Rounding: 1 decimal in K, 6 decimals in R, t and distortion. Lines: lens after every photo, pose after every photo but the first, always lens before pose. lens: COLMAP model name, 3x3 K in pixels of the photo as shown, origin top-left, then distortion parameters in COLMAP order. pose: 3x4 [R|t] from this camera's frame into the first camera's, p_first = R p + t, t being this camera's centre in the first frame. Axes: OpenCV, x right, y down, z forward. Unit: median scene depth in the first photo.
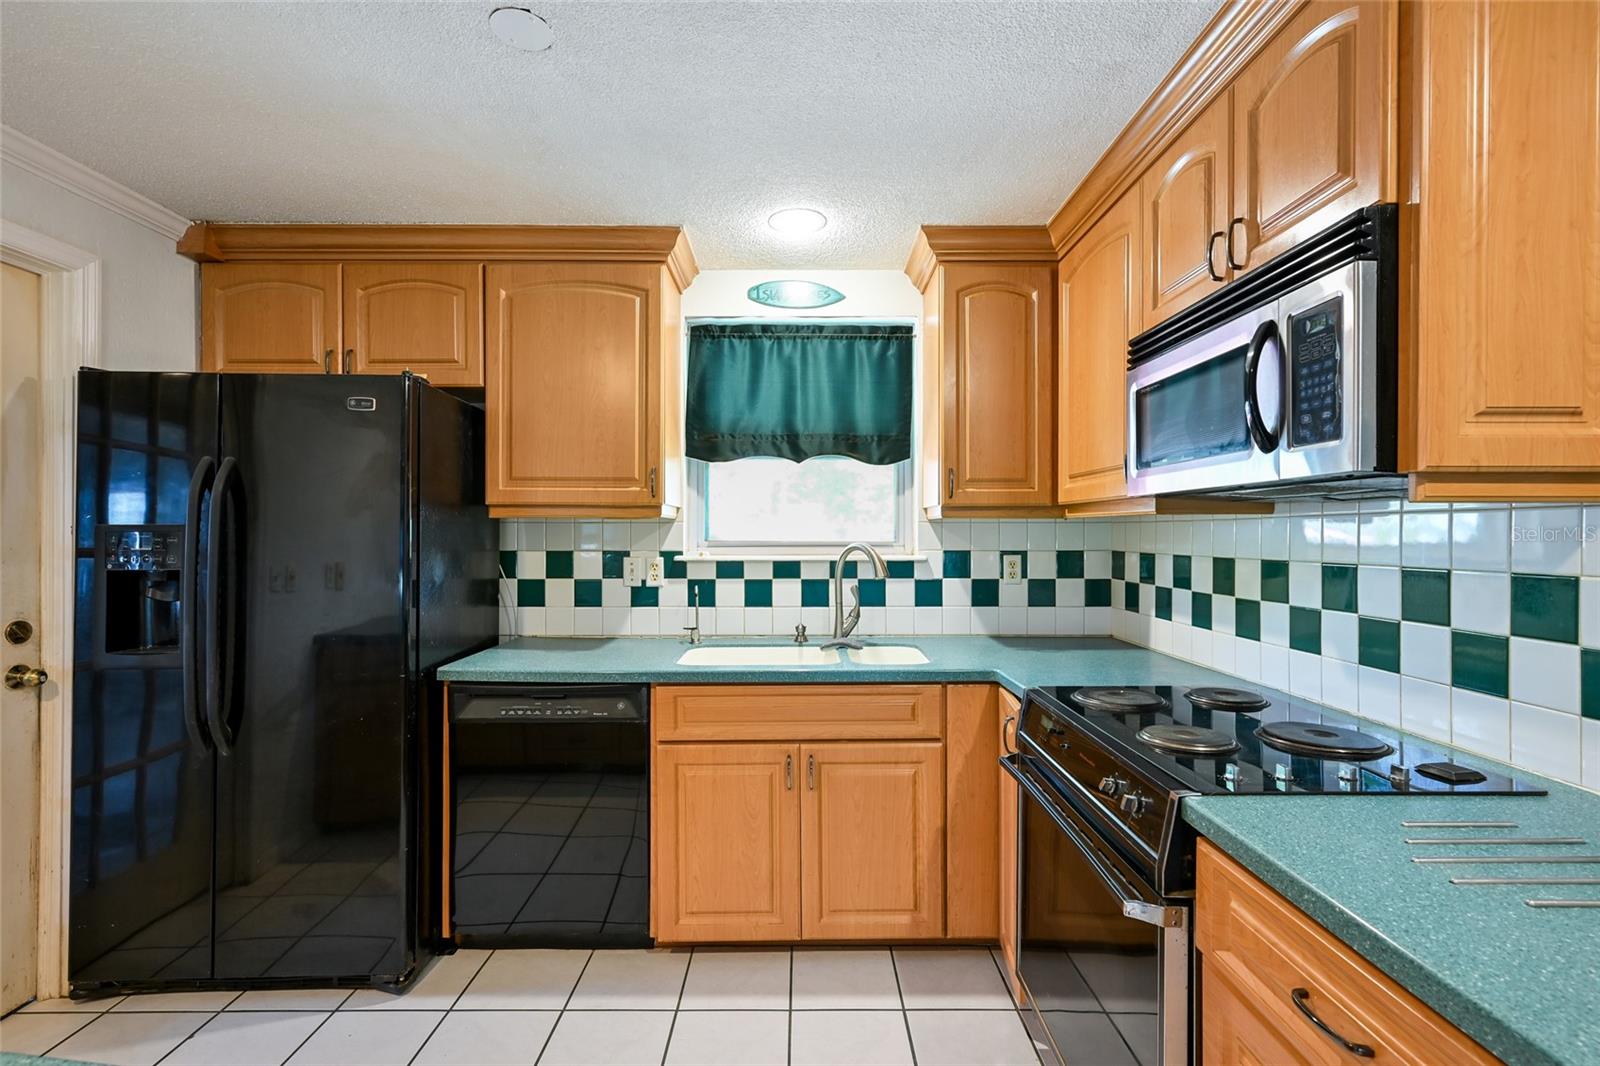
lens RADIAL K [[726.1, 0, 802.0], [0, 726.1, 534.1], [0, 0, 1]] dist [0.003807, 0.002074]
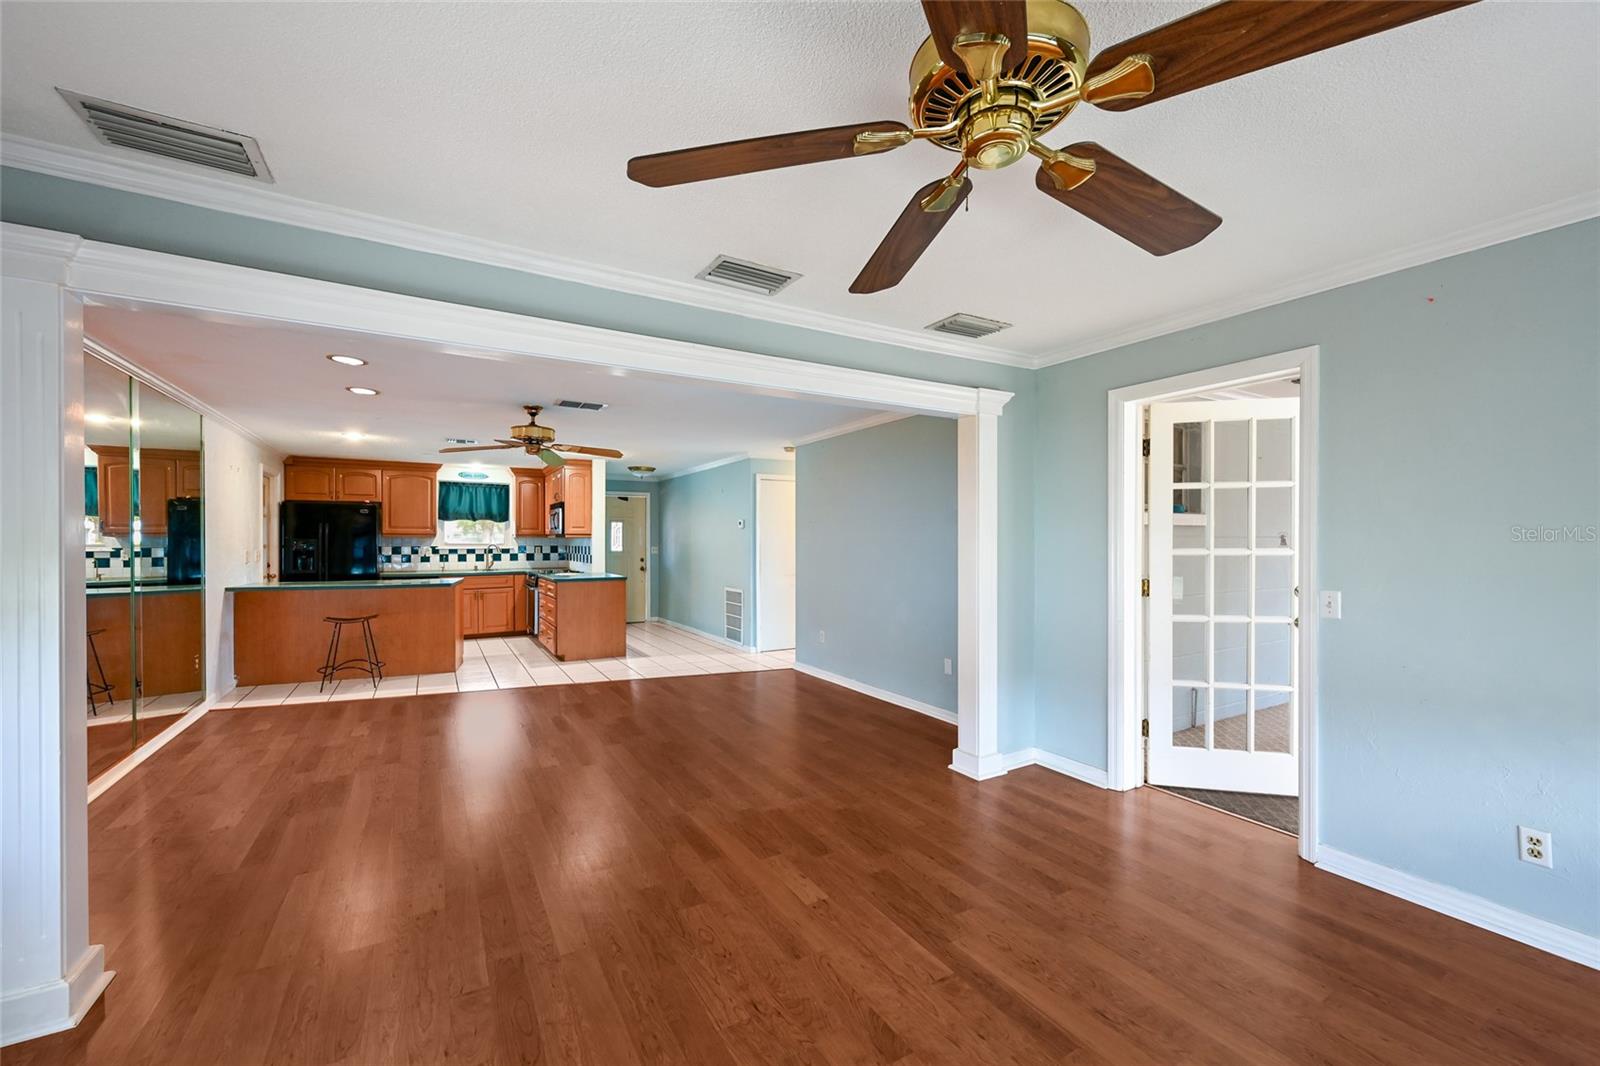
lens RADIAL K [[636.2, 0, 811.0], [0, 636.2, 546.0], [0, 0, 1]] dist [-0.001152, -0.000996]
pose [[0.859219, -0.004598, 0.511587, -0.202047], [0.001012, 0.999973, 0.007287, 0.001292], [-0.511607, -0.005743, 0.859201, -2.812921]]
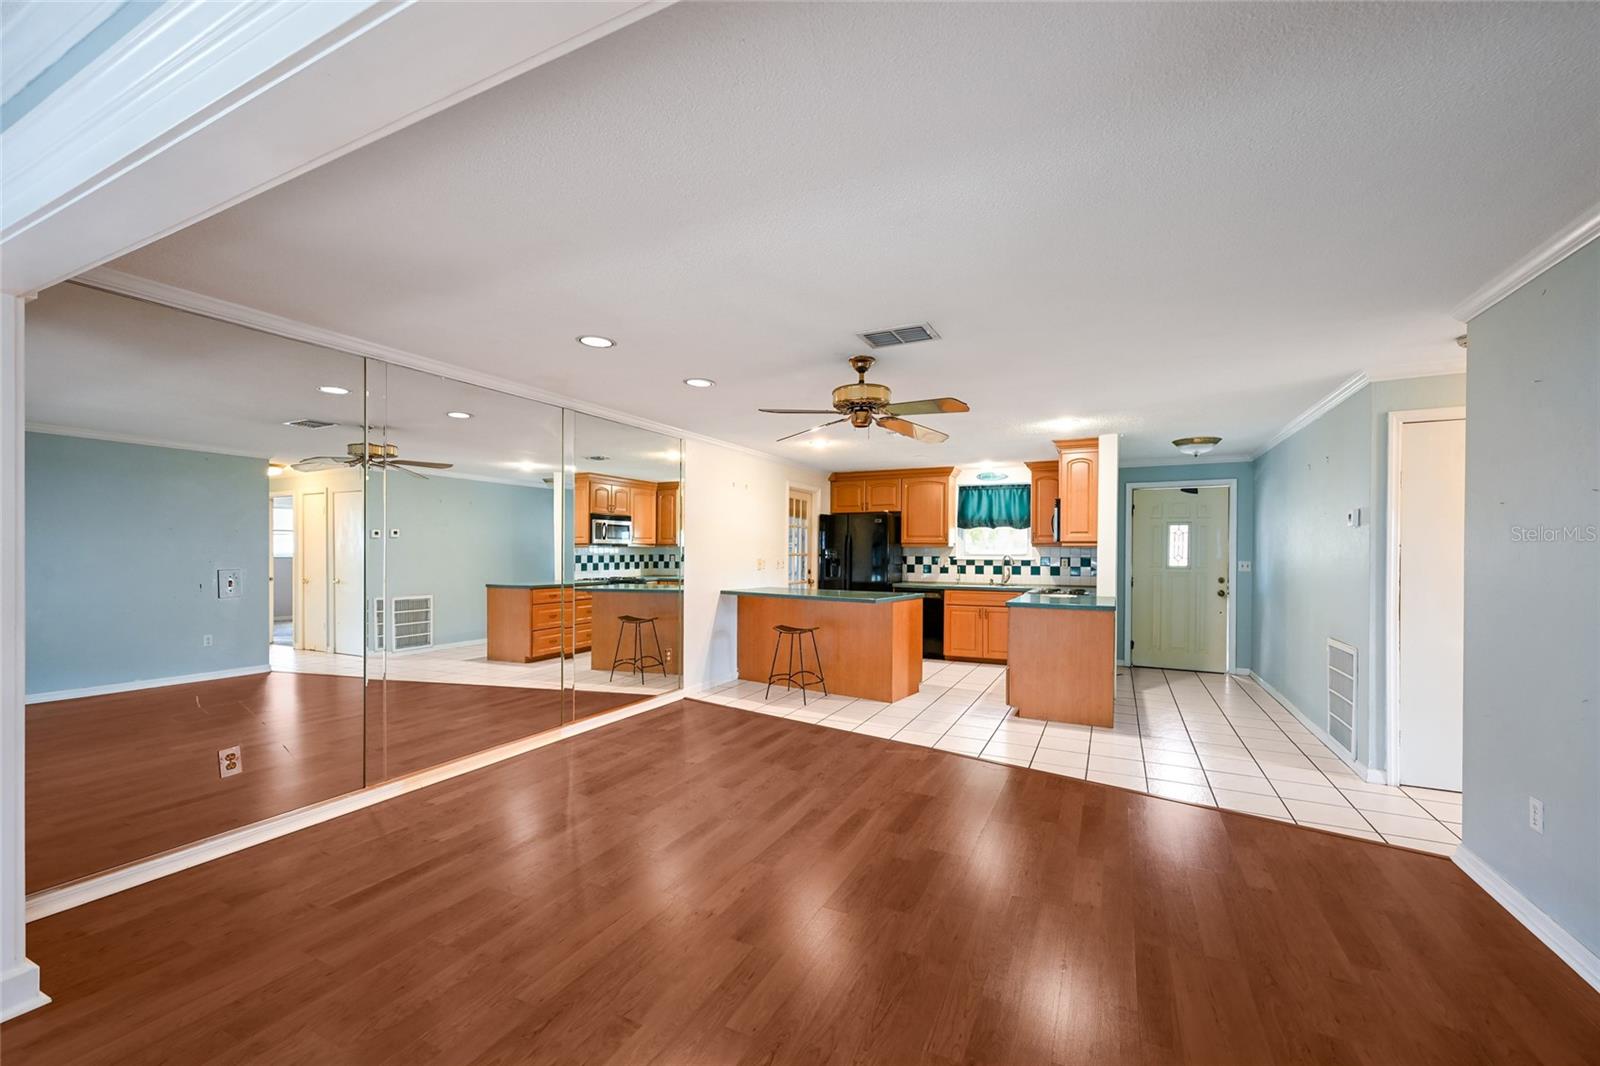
lens RADIAL K [[636.2, 0, 799.0], [0, 636.2, 557.5], [0, 0, 1]] dist [-0.001152, -0.000996]
pose [[0.894792, 0.008680, -0.446399, 0.522209], [-0.004932, 0.999942, 0.009556, 0.003825], [0.446456, -0.006349, 0.894783, -2.032265]]
